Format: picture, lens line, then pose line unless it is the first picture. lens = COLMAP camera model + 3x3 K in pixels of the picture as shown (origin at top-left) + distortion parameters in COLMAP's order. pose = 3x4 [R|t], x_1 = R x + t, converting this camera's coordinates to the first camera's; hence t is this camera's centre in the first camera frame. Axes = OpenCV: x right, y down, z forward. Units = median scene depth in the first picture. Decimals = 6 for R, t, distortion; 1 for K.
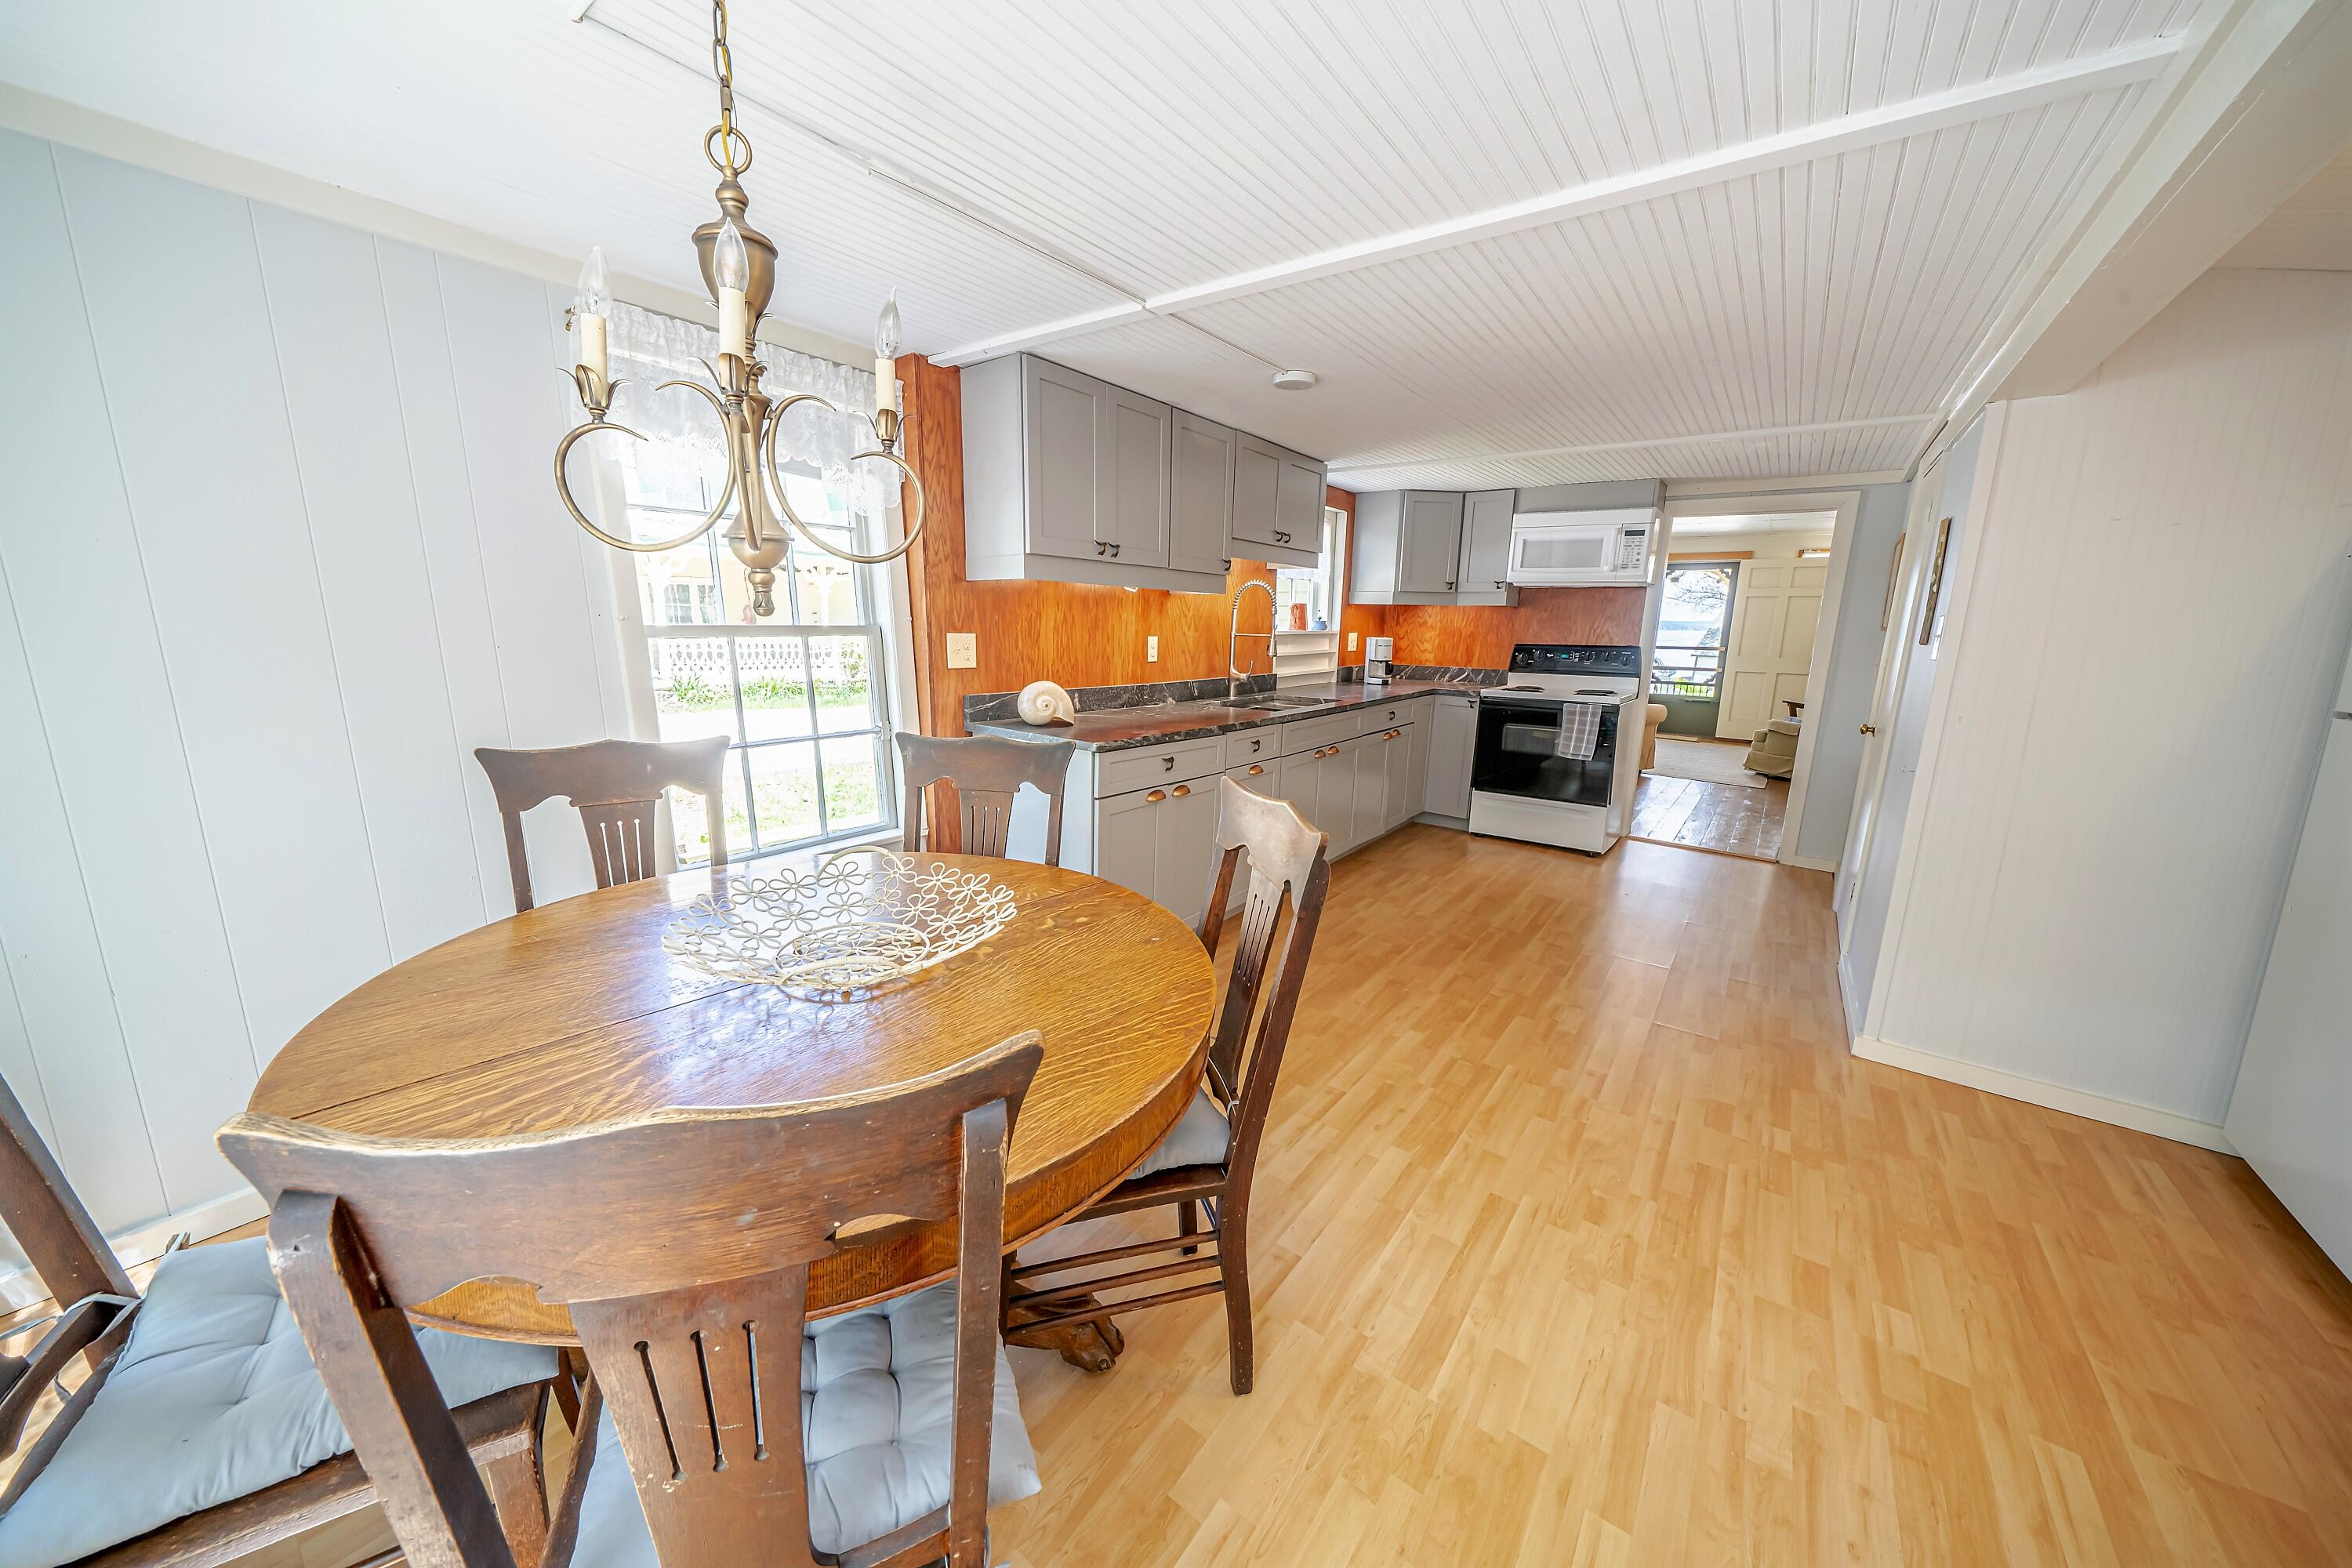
lens RADIAL K [[835.4, 0, 1170.6], [0, 835.4, 790.1], [0, 0, 1]] dist [-0.009802, -0.000159]
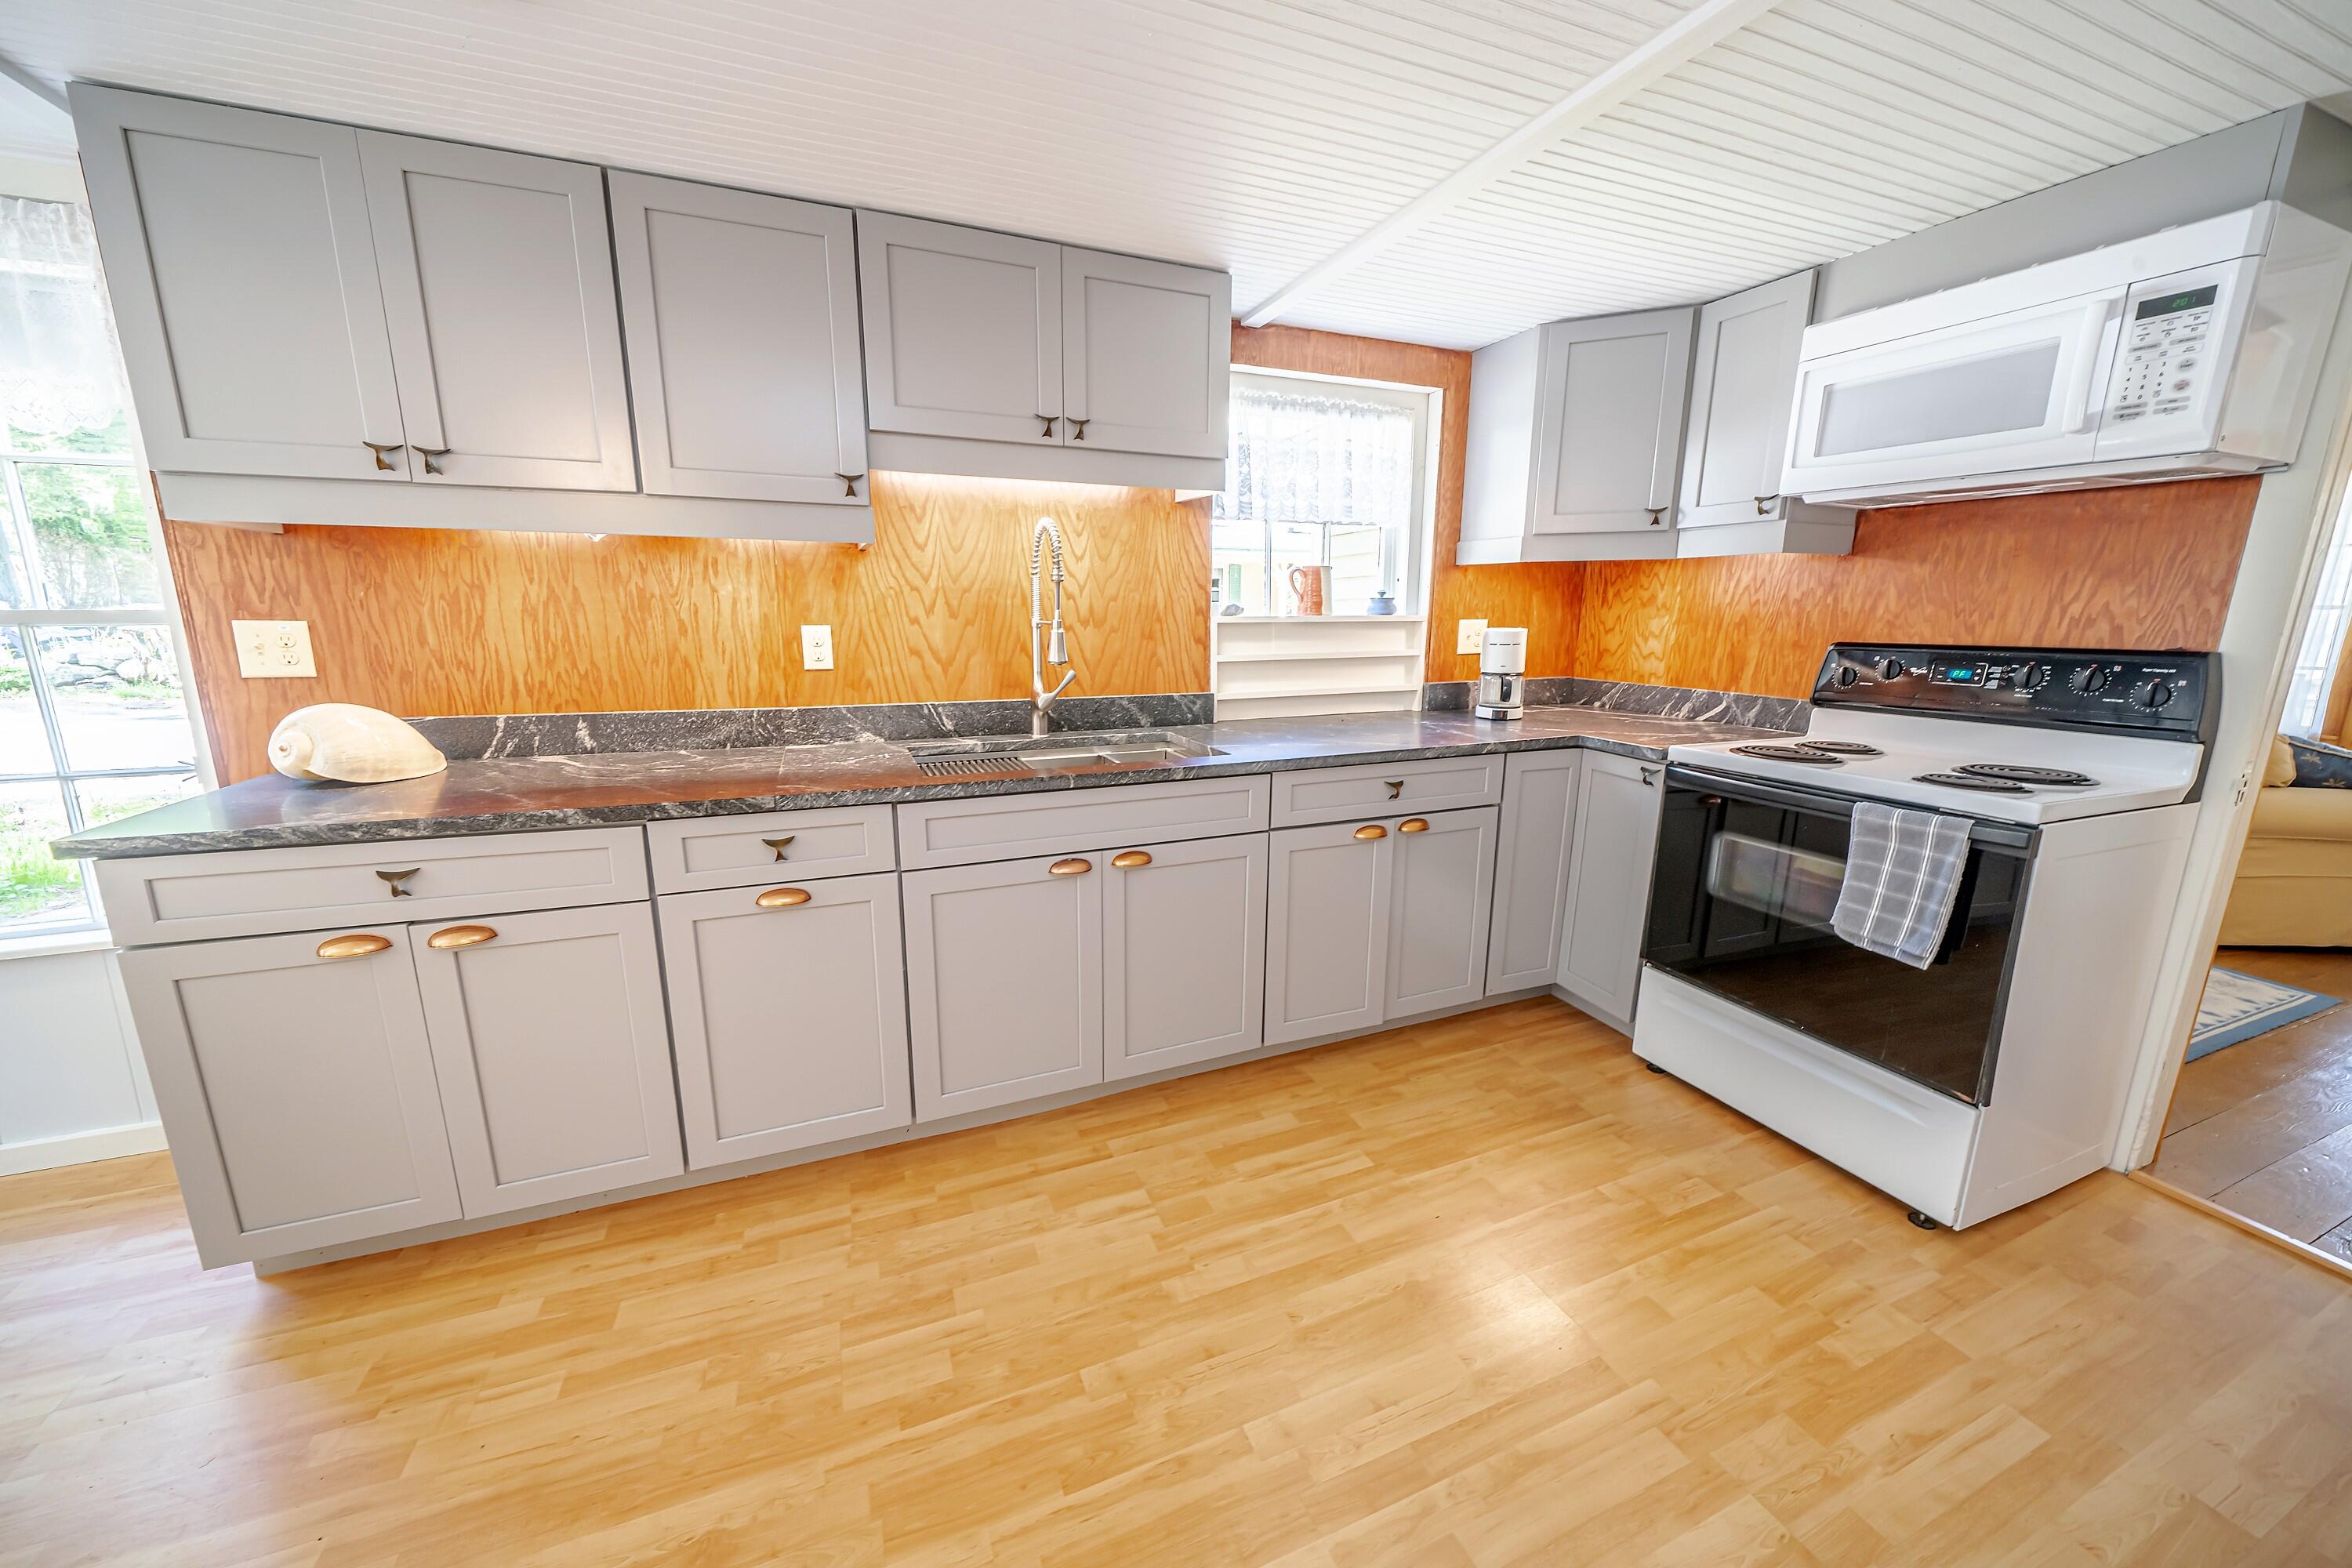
lens RADIAL K [[835.4, 0, 1176.4], [0, 835.4, 784.2], [0, 0, 1]] dist [-0.009802, -0.000159]
pose [[0.850325, 0.093585, -0.517870, 0.390422], [-0.094371, 0.995226, 0.024895, -0.089023], [0.517727, 0.027703, 0.855097, 0.505617]]
